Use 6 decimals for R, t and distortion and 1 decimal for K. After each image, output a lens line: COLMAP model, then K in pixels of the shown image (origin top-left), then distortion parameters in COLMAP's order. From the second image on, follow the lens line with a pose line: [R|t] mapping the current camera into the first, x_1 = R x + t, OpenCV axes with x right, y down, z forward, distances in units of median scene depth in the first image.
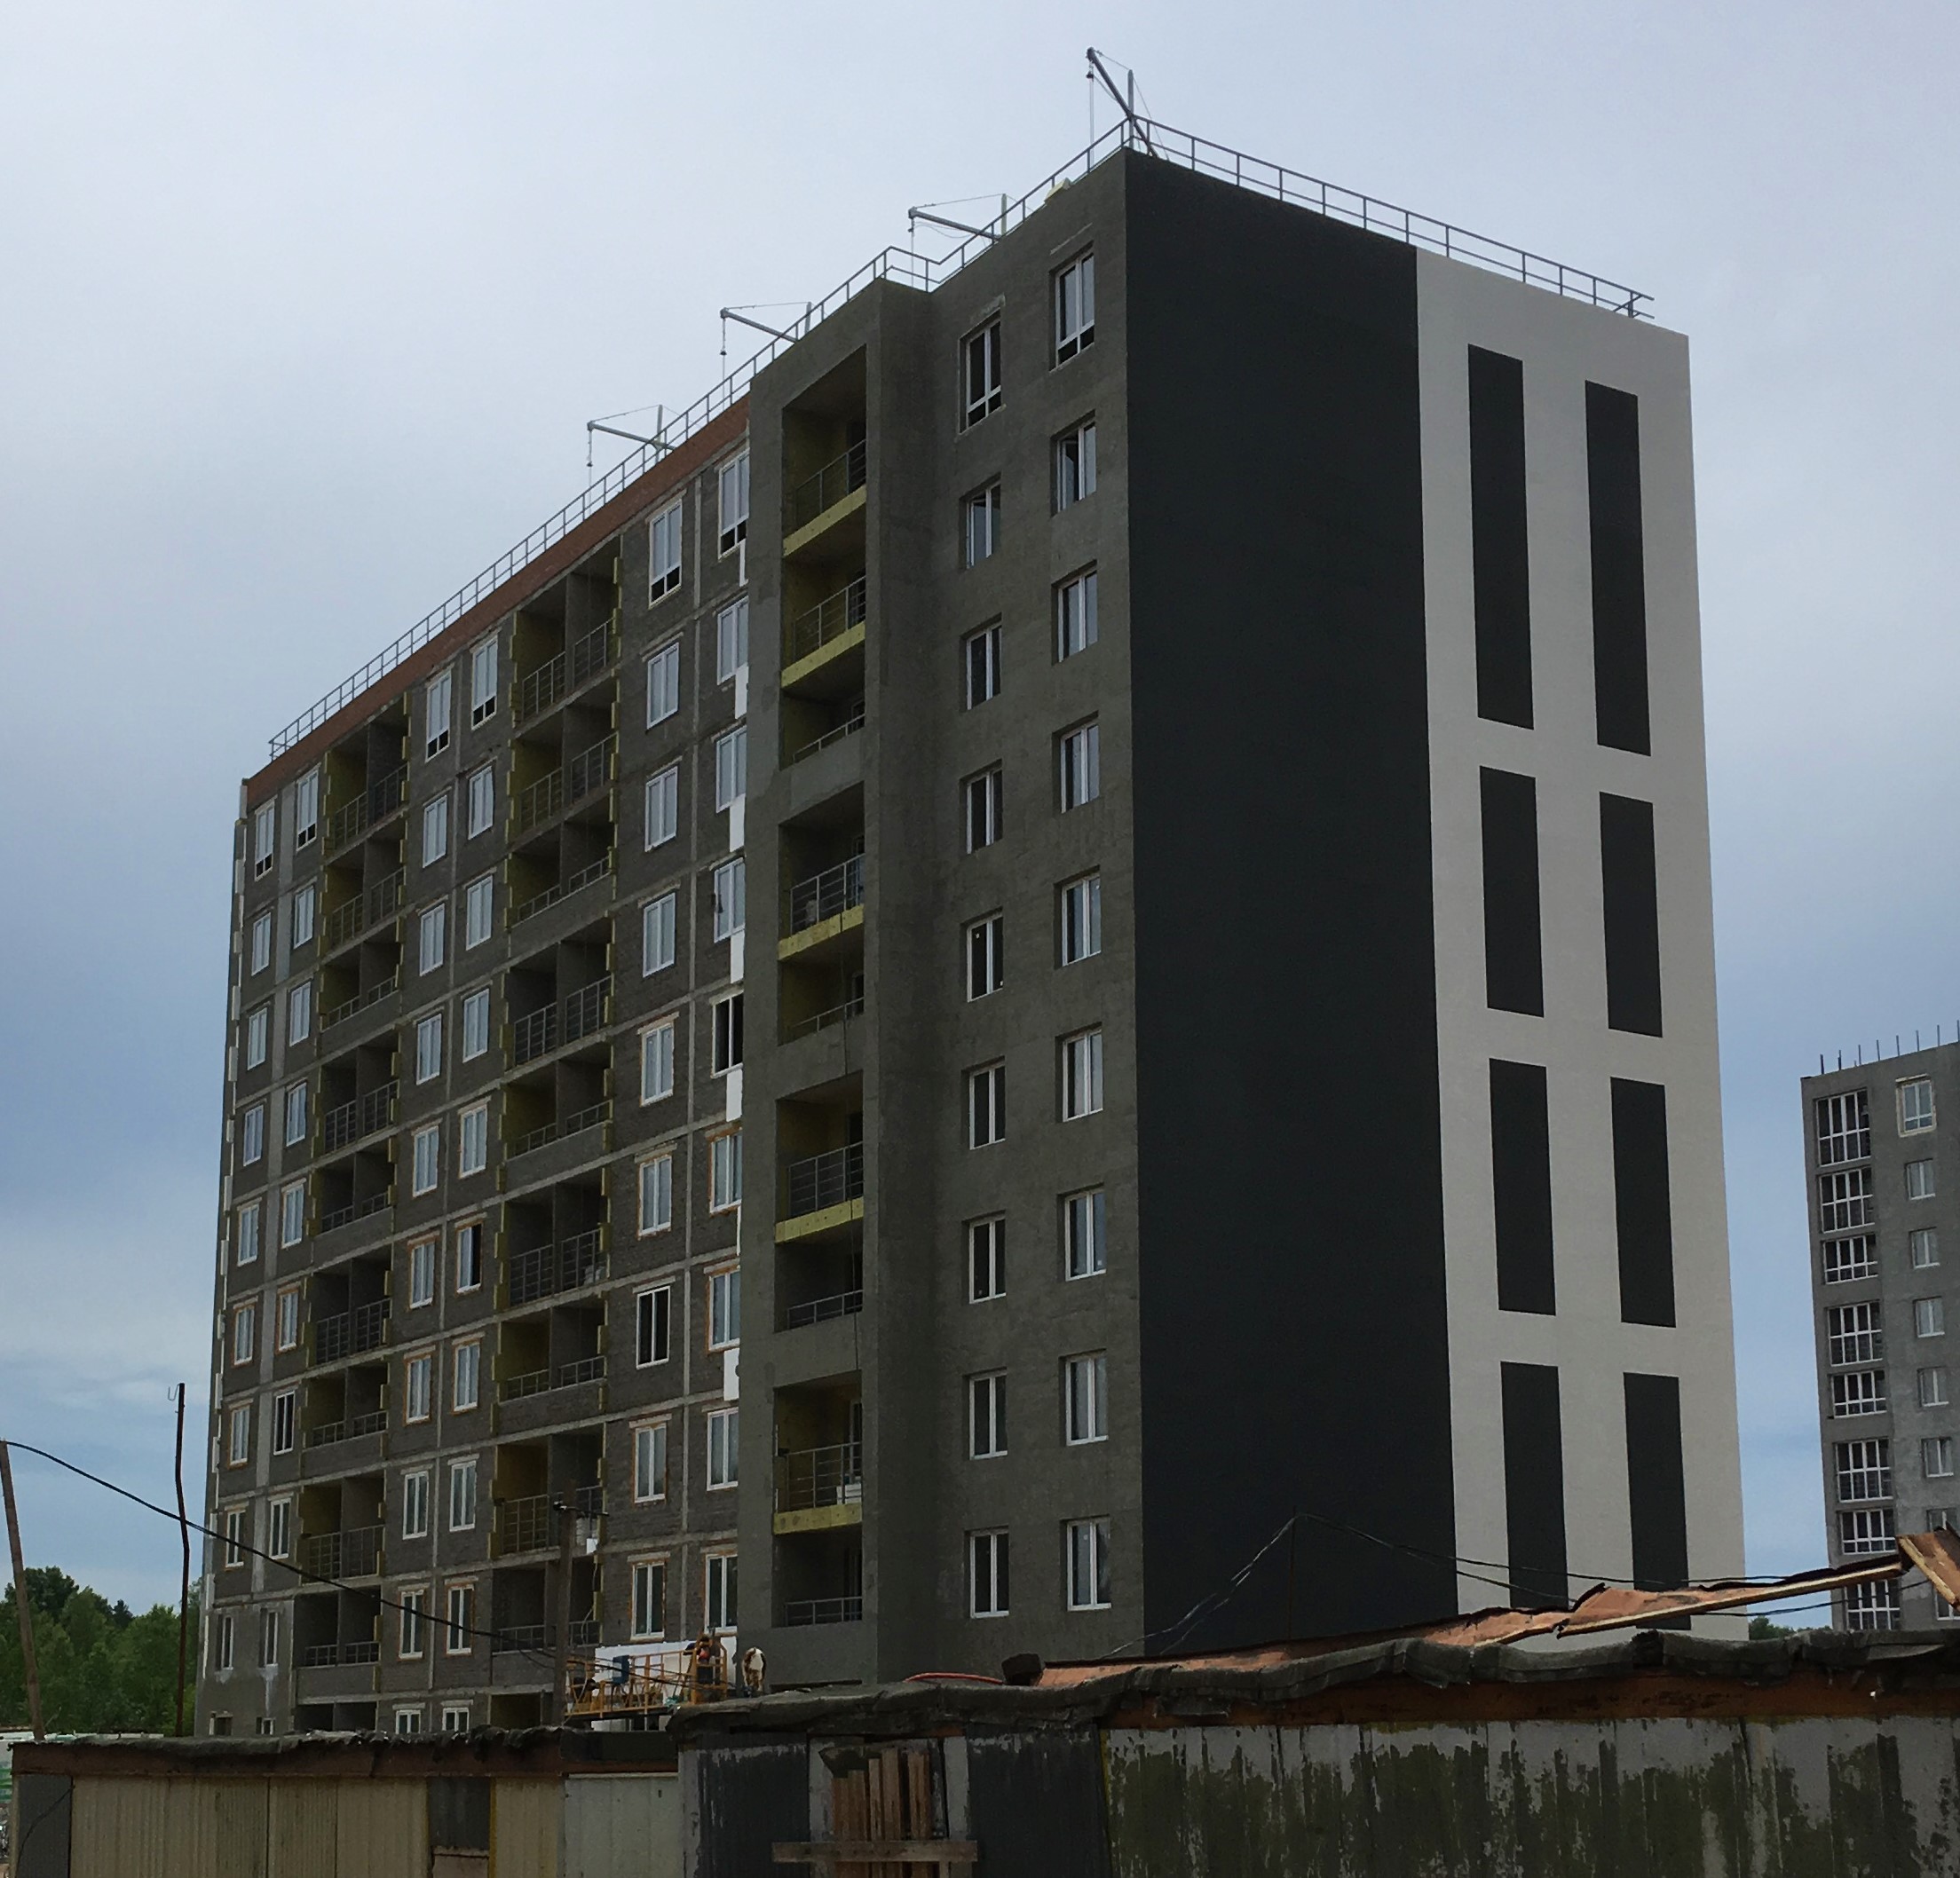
lens RADIAL K [[3113.5, 0, 980.4], [0, 3113.5, 1155.1], [0, 0, 1]] dist [-0.003674, 0.660207]
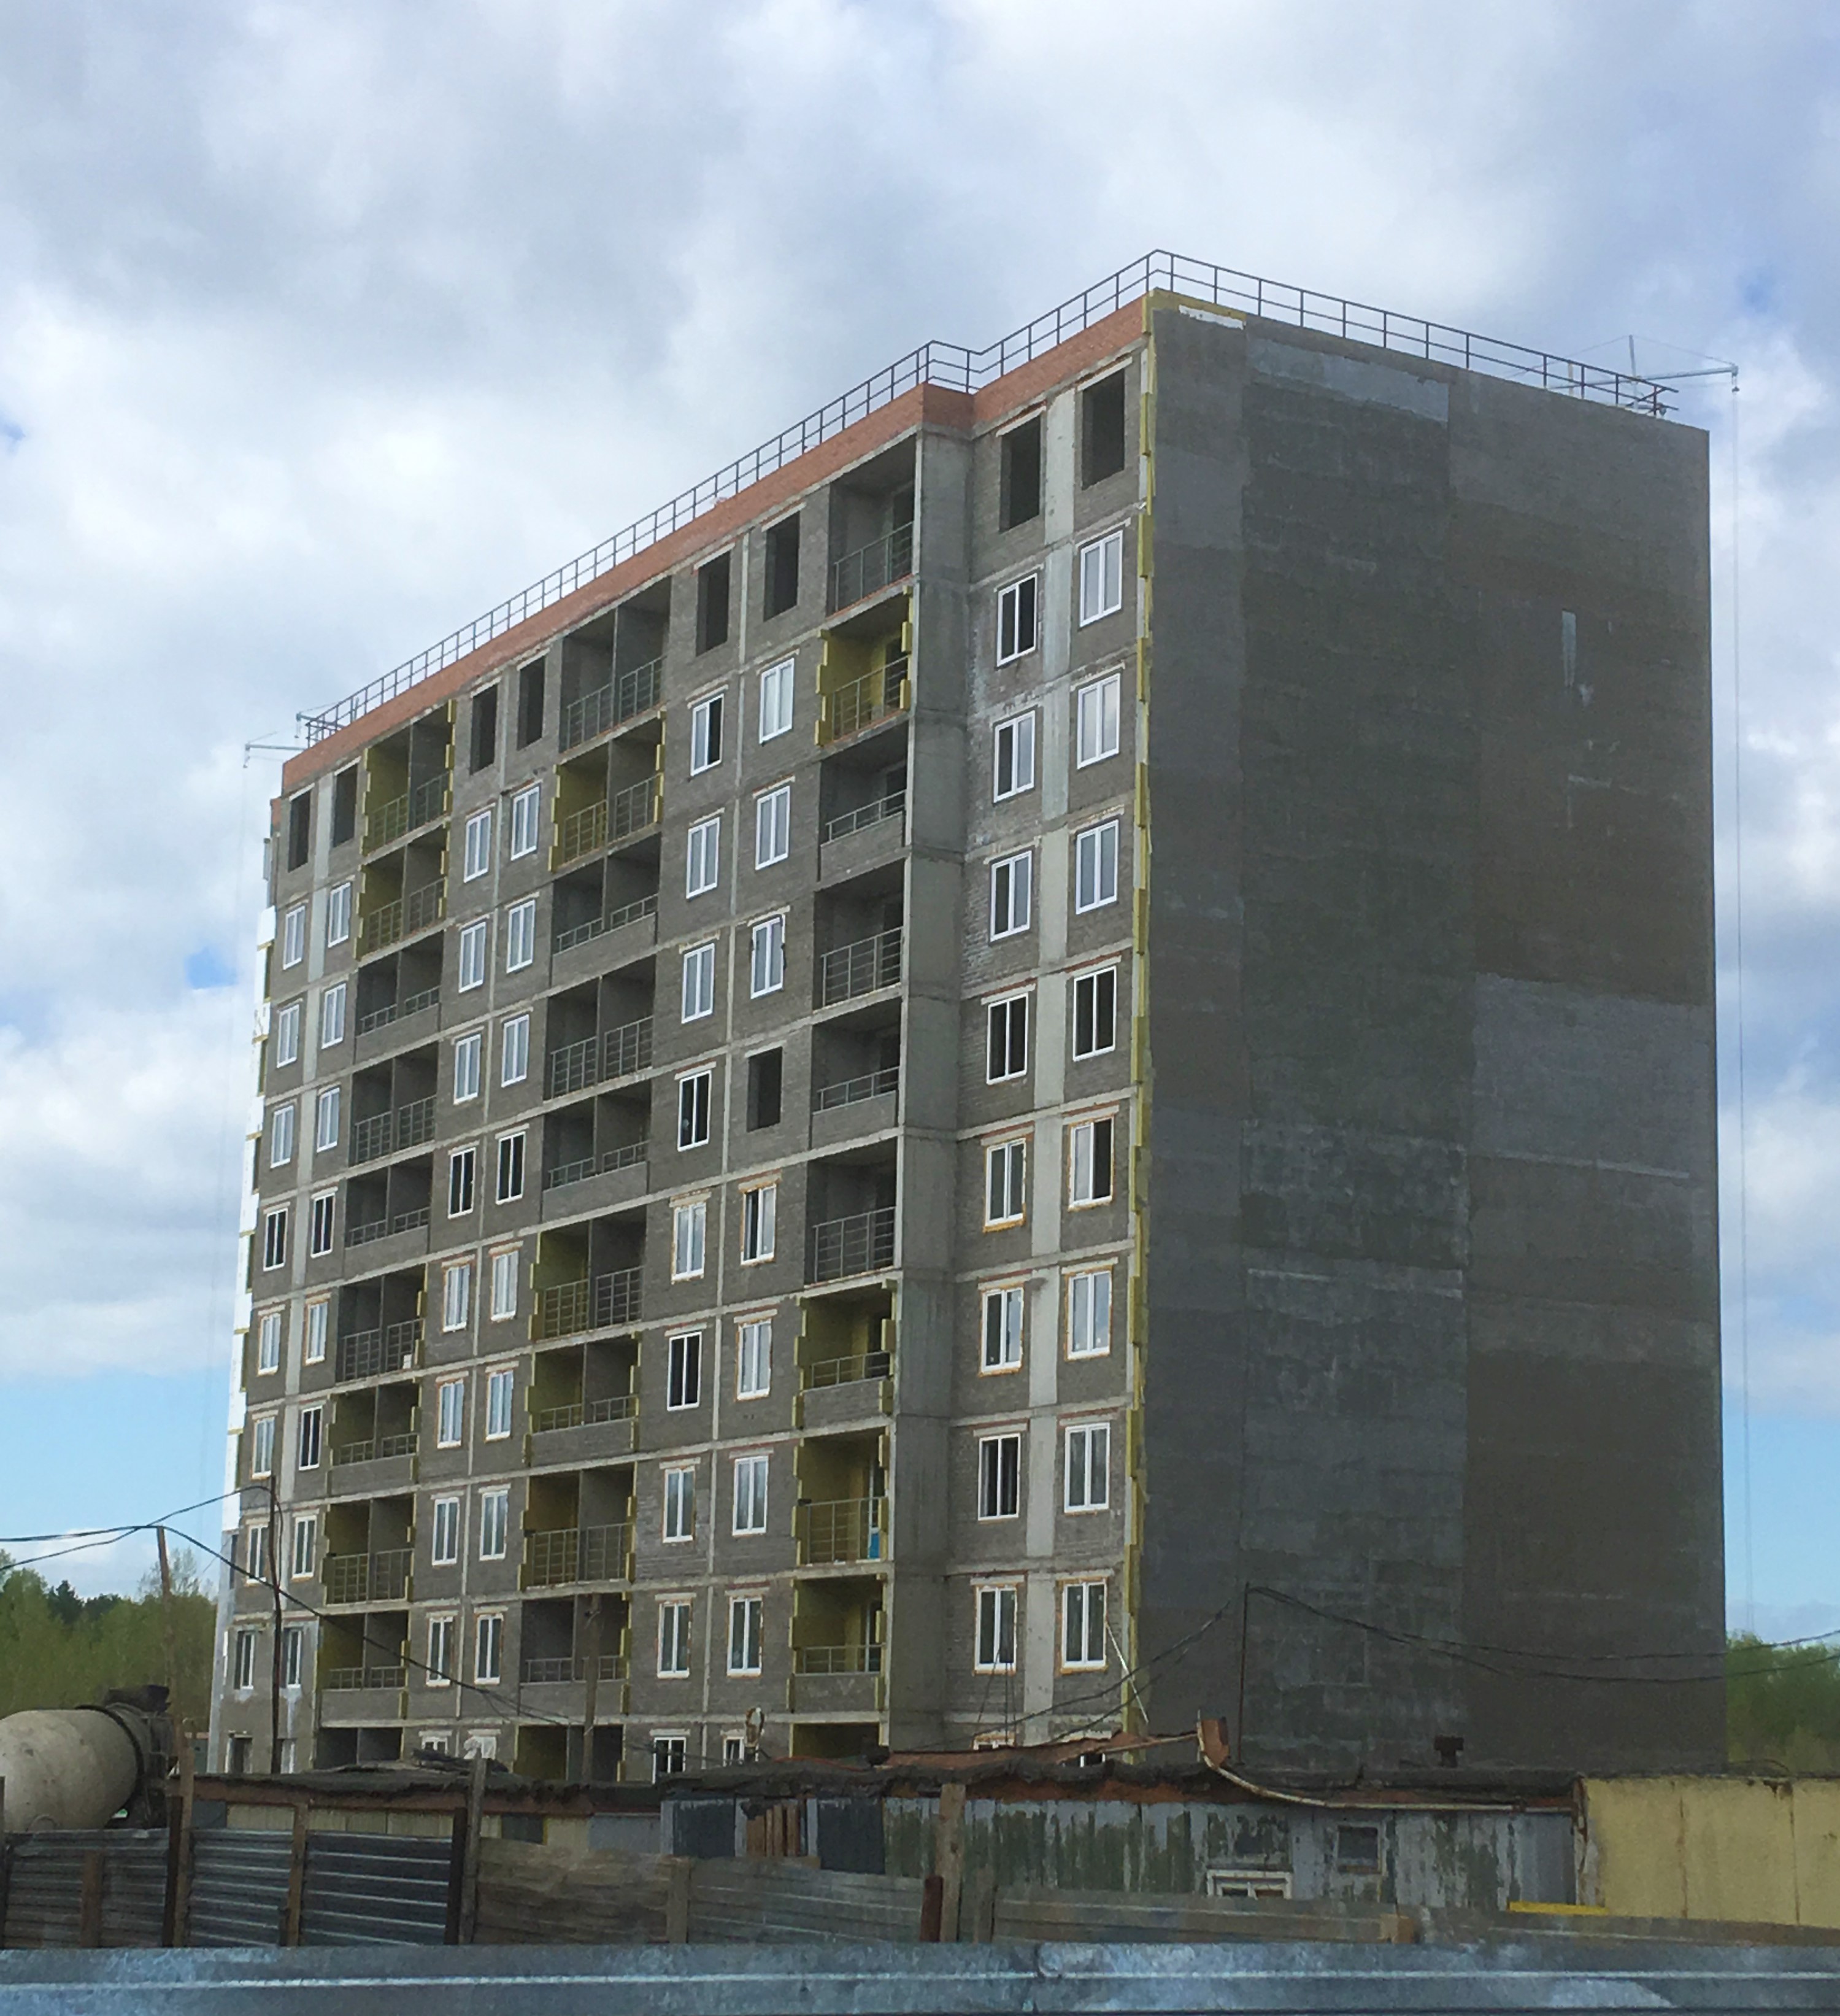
lens RADIAL K [[4019.0, 0, 1024.0], [0, 4019.0, 1008.9], [0, 0, 1]] dist [0.007546, 0.421012]
pose [[0.999407, 0.019506, -0.028387, 0.037918], [-0.019542, 0.999809, -0.000973, -0.059015], [0.028363, 0.001527, 0.999597, -0.288997]]
